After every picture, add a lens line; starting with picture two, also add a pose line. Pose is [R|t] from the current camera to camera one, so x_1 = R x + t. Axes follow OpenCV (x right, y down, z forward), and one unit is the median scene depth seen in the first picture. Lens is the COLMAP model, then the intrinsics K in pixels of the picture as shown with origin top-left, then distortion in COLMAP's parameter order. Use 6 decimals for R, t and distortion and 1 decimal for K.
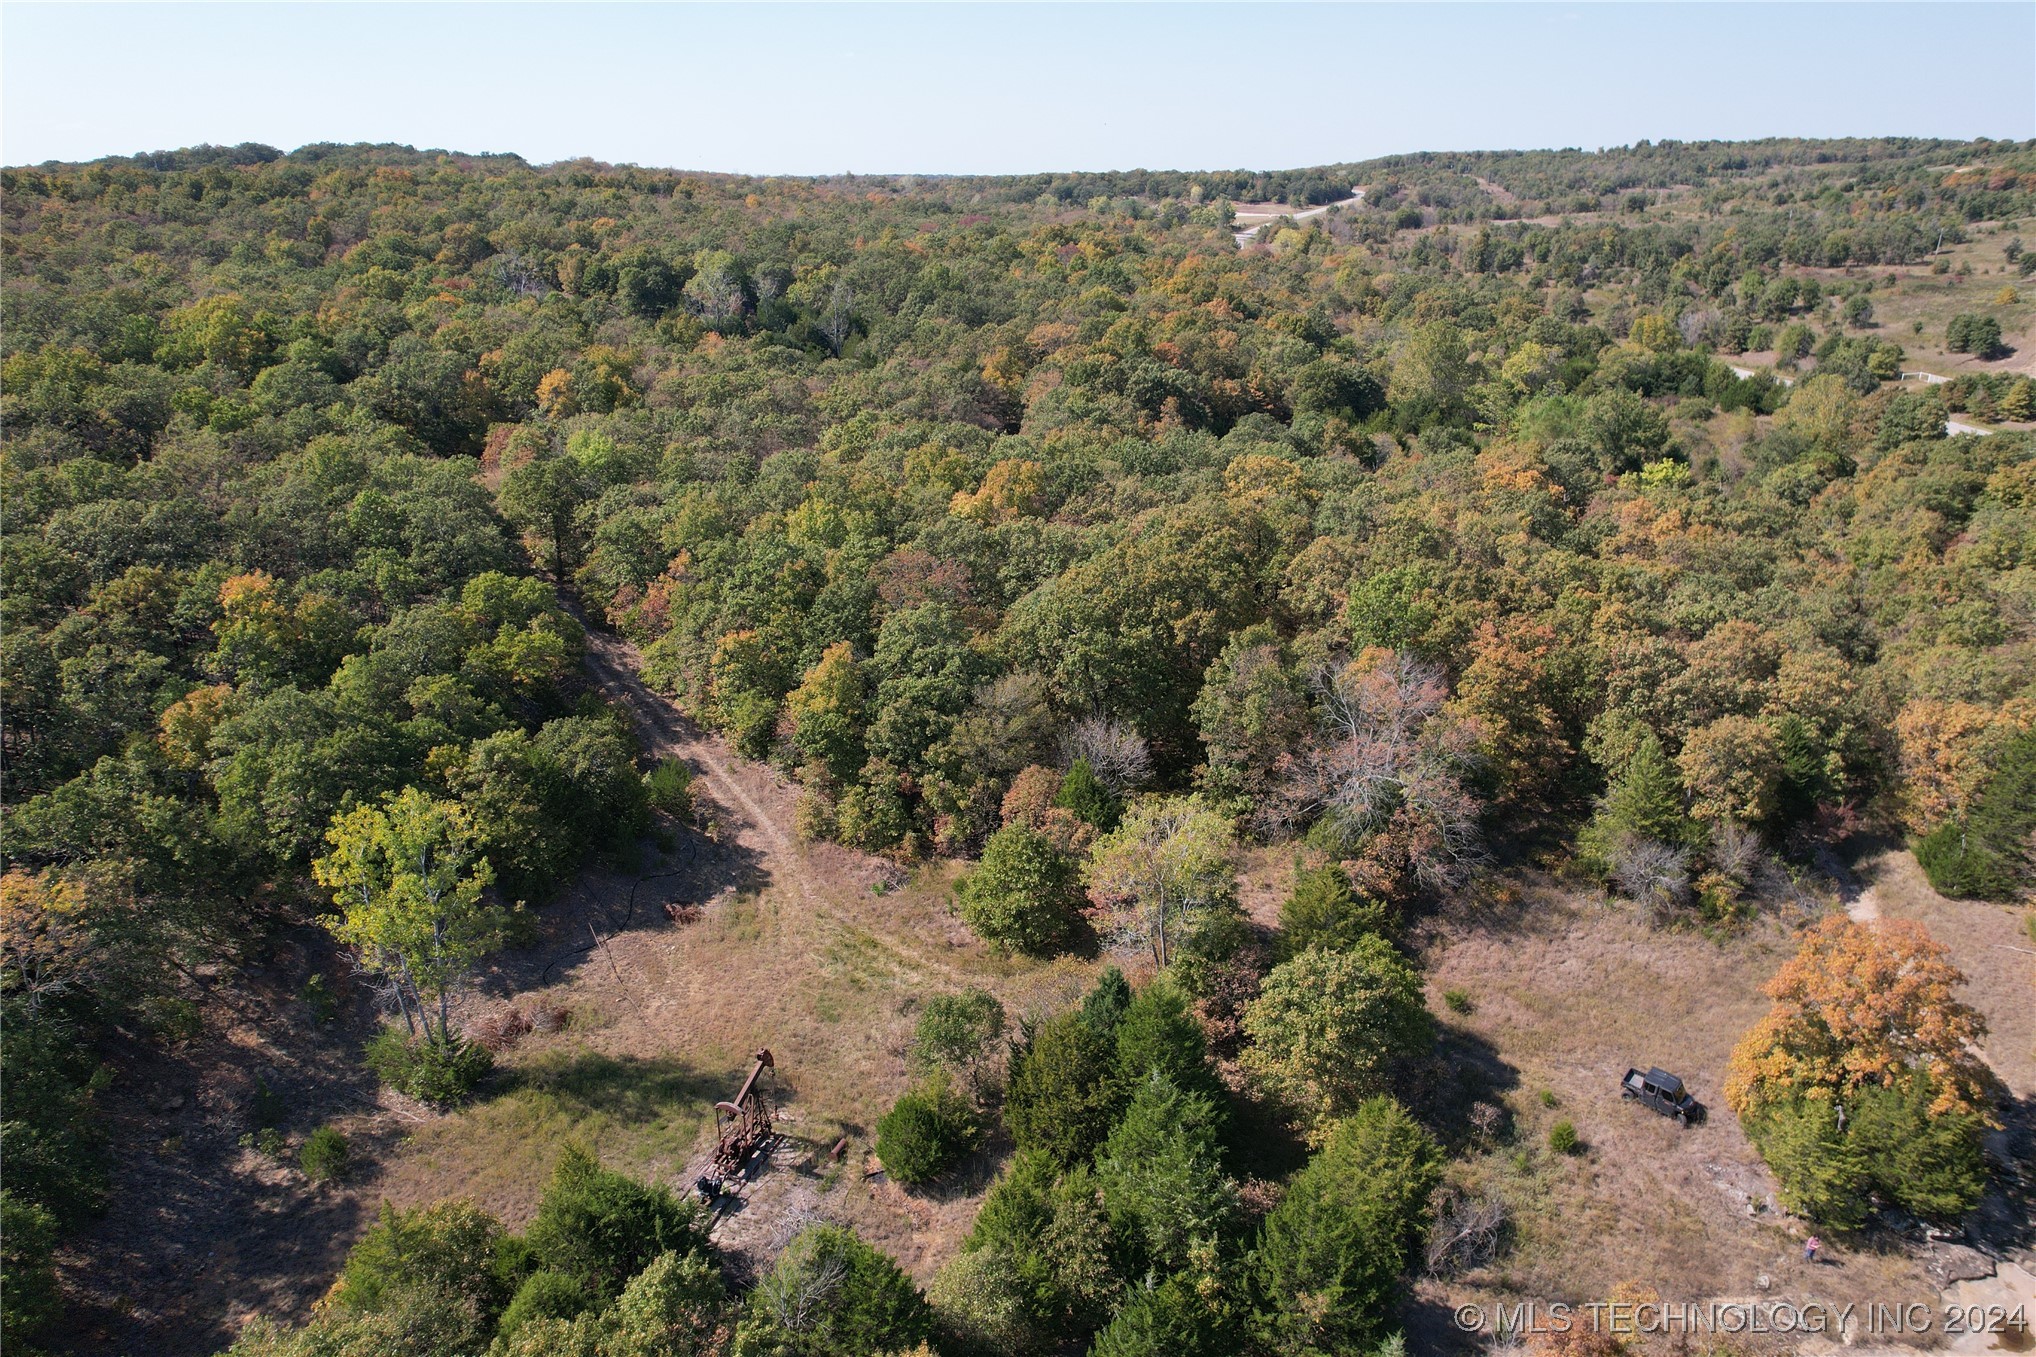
lens RADIAL K [[1295.8, 0, 1023.9], [0, 1295.8, 679.0], [0, 0, 1]] dist [-0.073514, 0.067115]
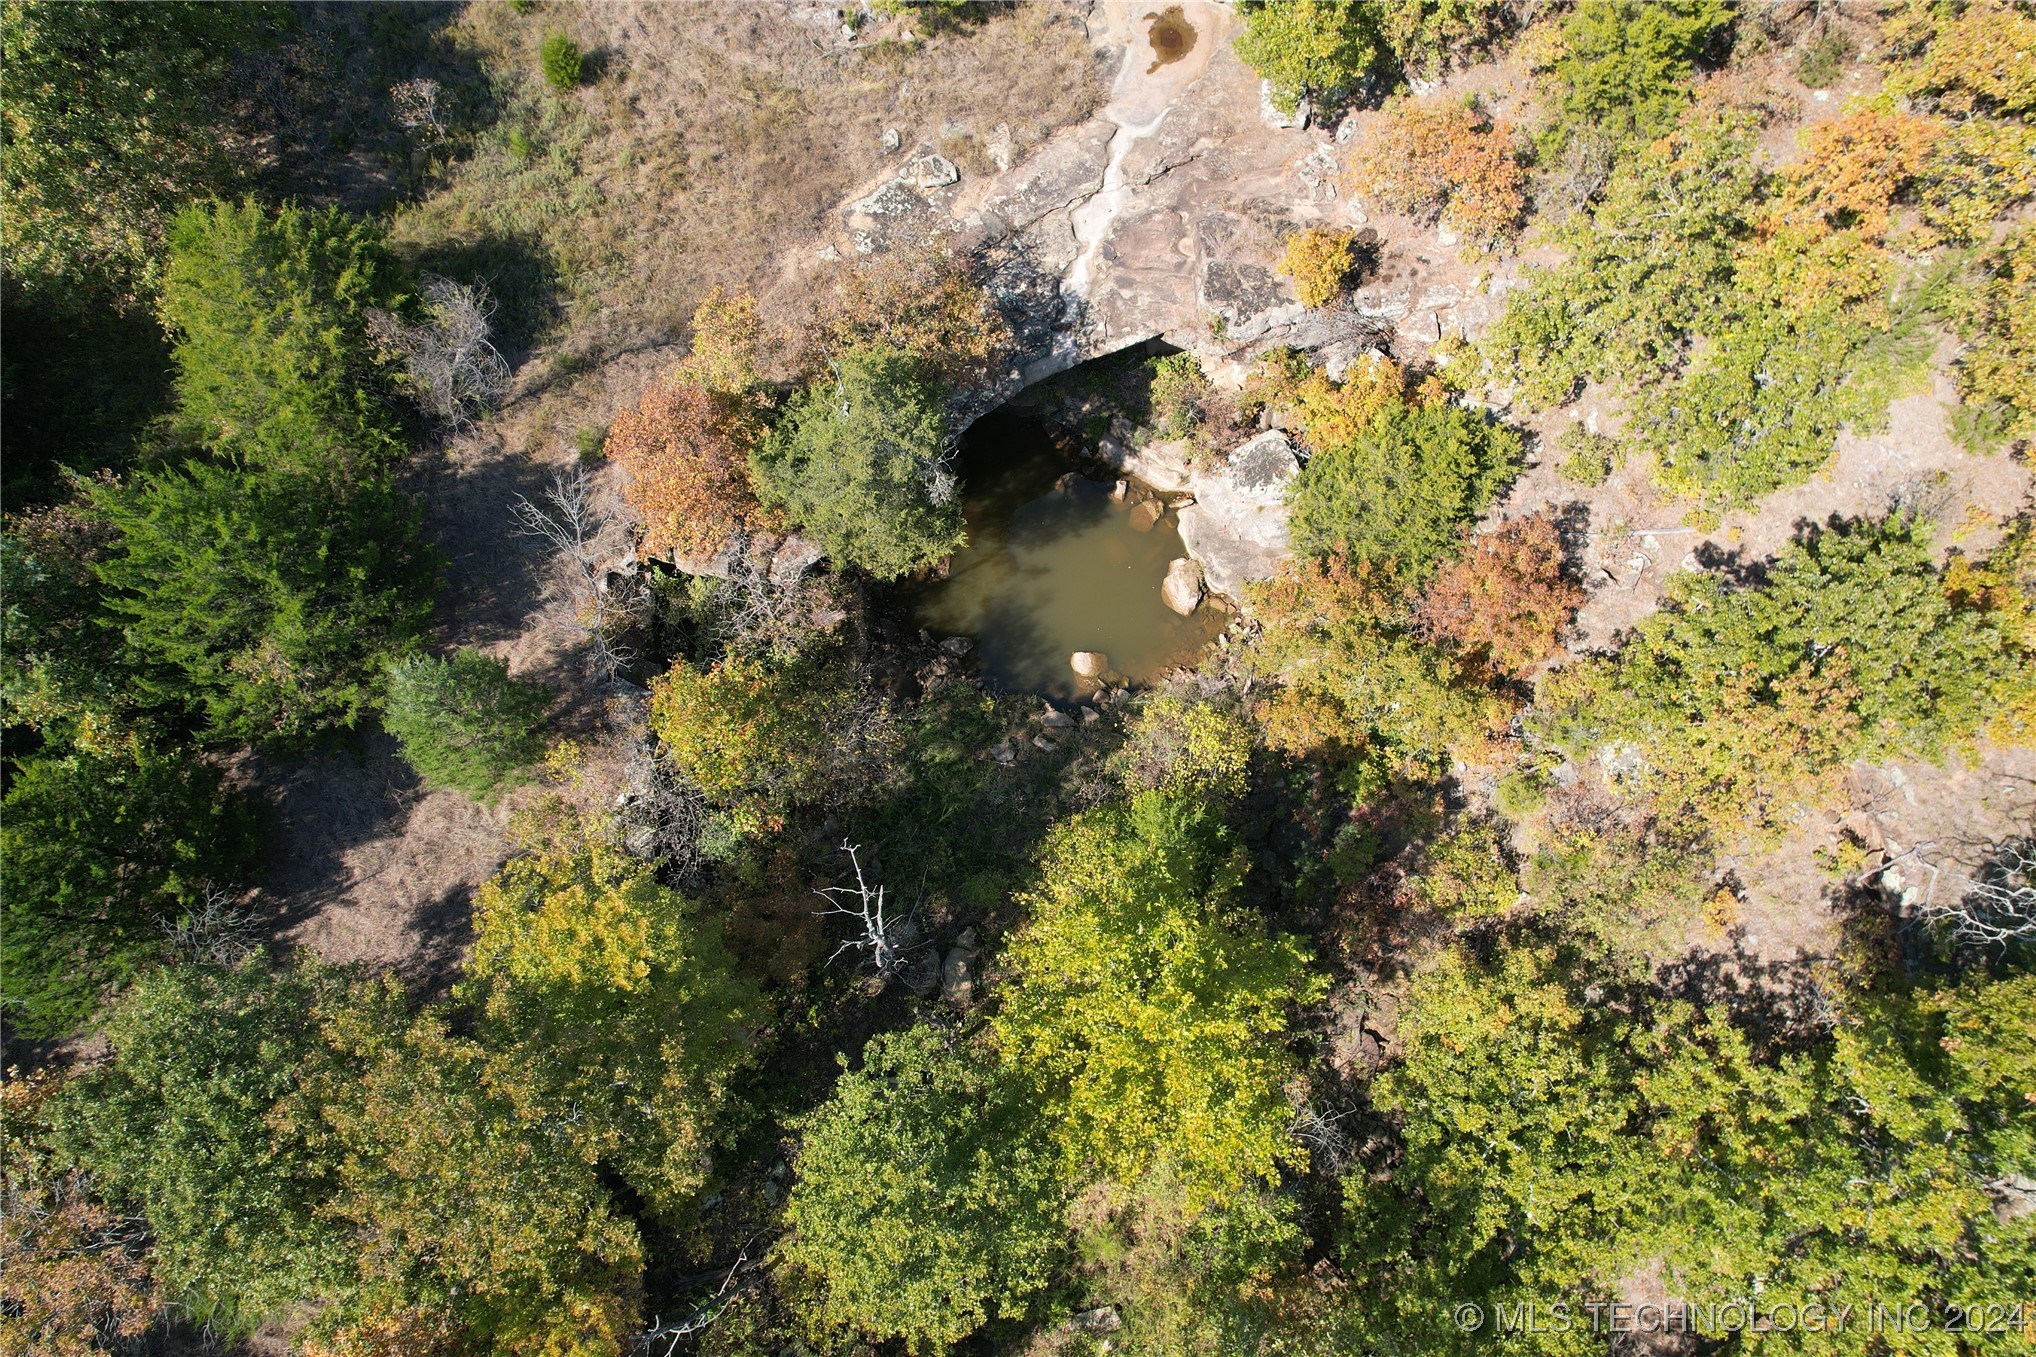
lens RADIAL K [[1302.3, 0, 1021.6], [0, 1302.3, 675.0], [0, 0, 1]] dist [-0.064494, 0.057273]
pose [[0.757360, -0.617663, 0.211895, 0.214693], [0.236788, 0.562180, 0.792392, 0.072331], [-0.608554, -0.549952, 0.572027, 0.278751]]
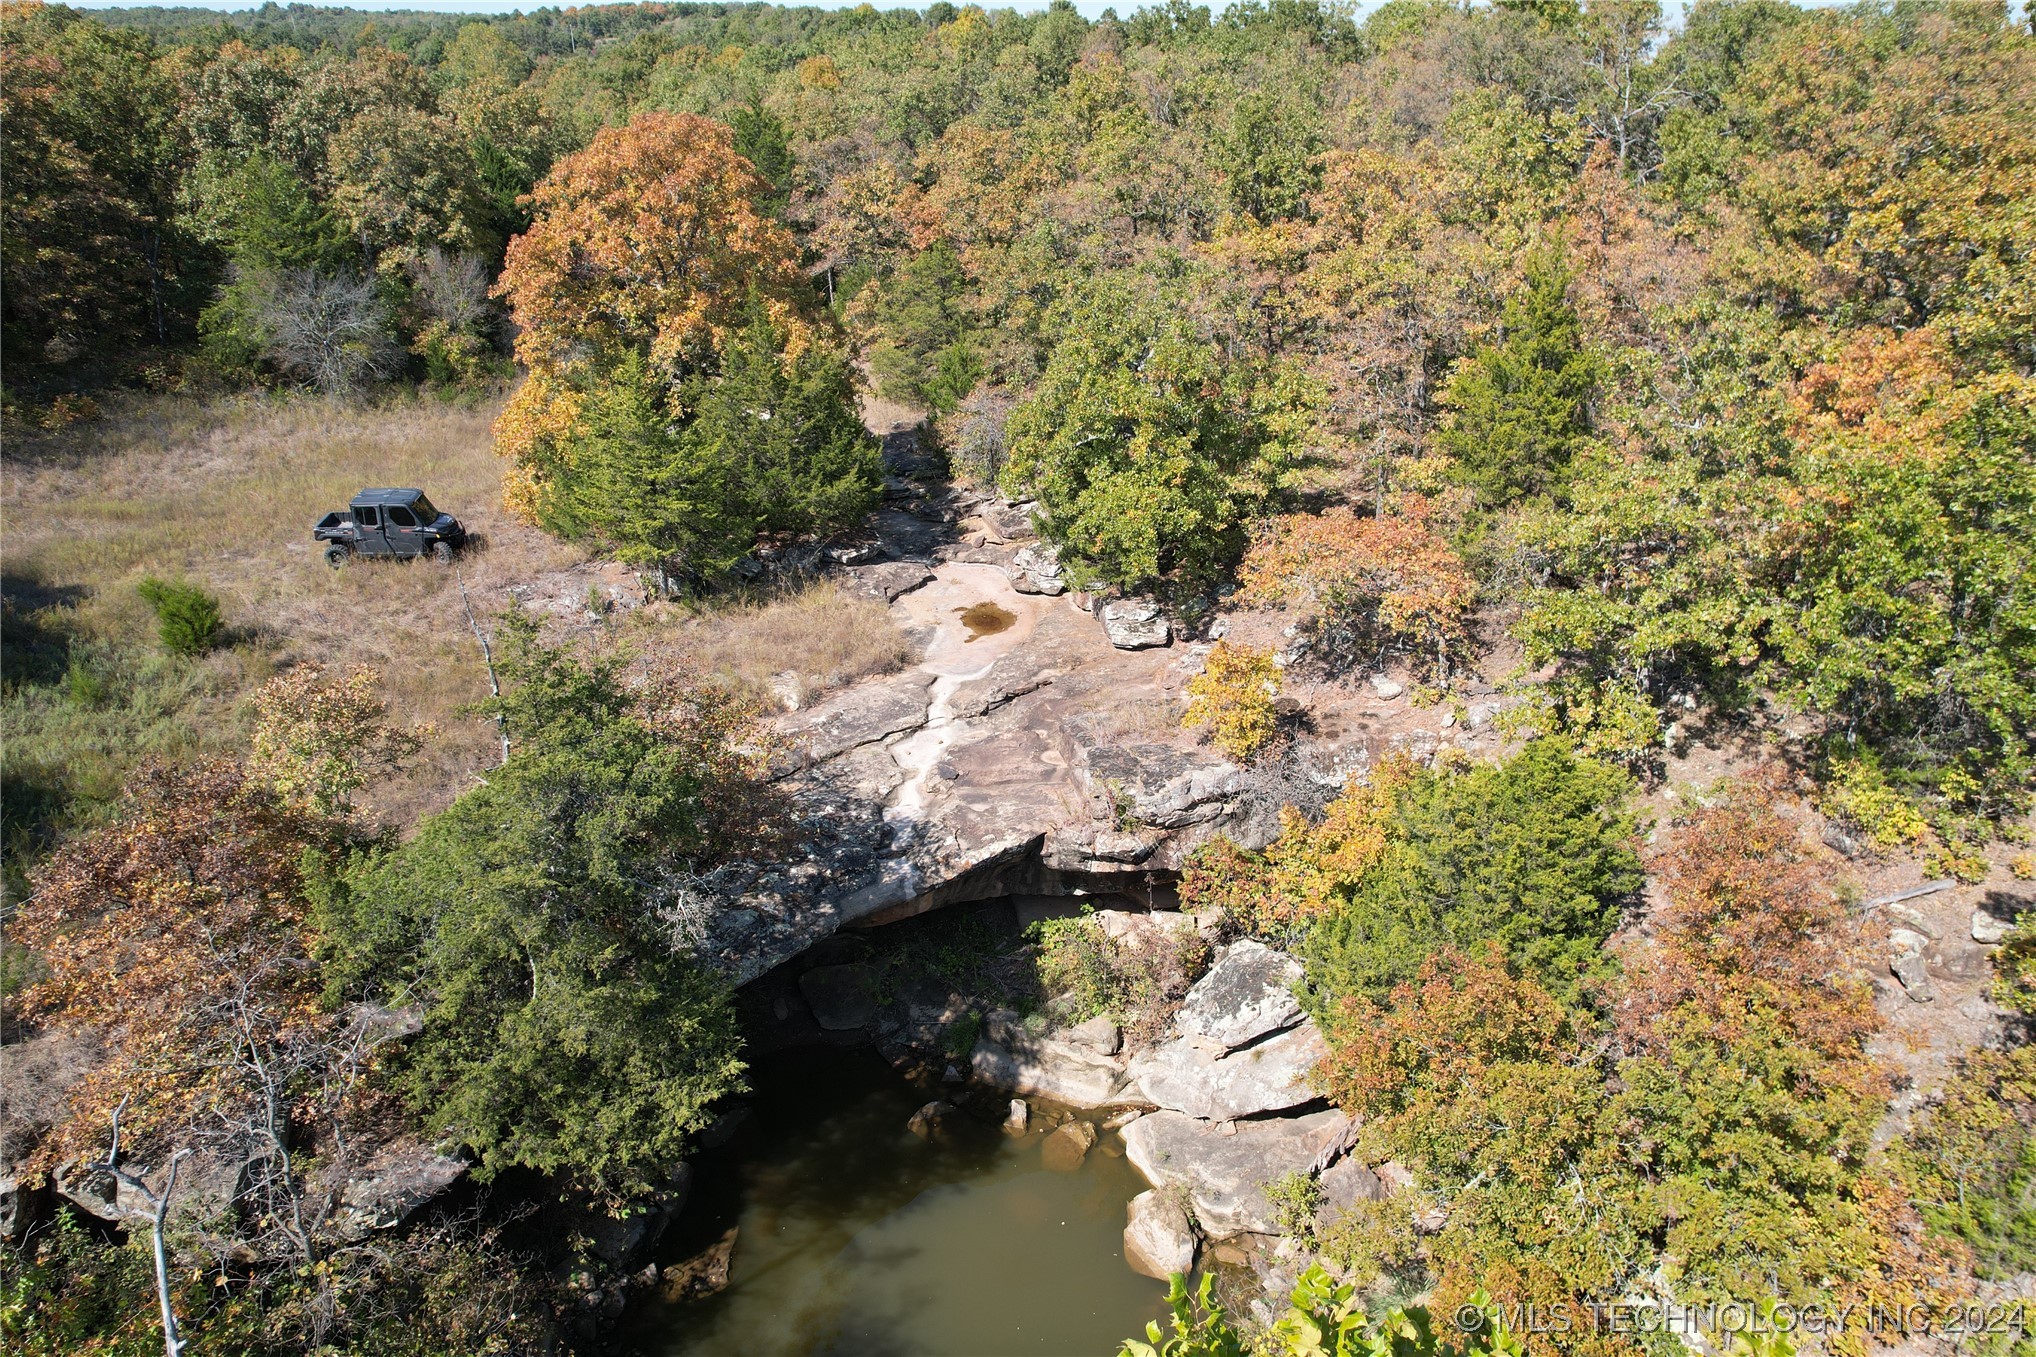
lens RADIAL K [[1302.3, 0, 1026.0], [0, 1302.3, 680.8], [0, 0, 1]] dist [-0.064494, 0.057273]
pose [[0.623091, -0.316901, 0.715075, 0.212329], [0.282242, 0.943743, 0.172304, 0.293180], [-0.729450, 0.094463, 0.677480, 0.368113]]
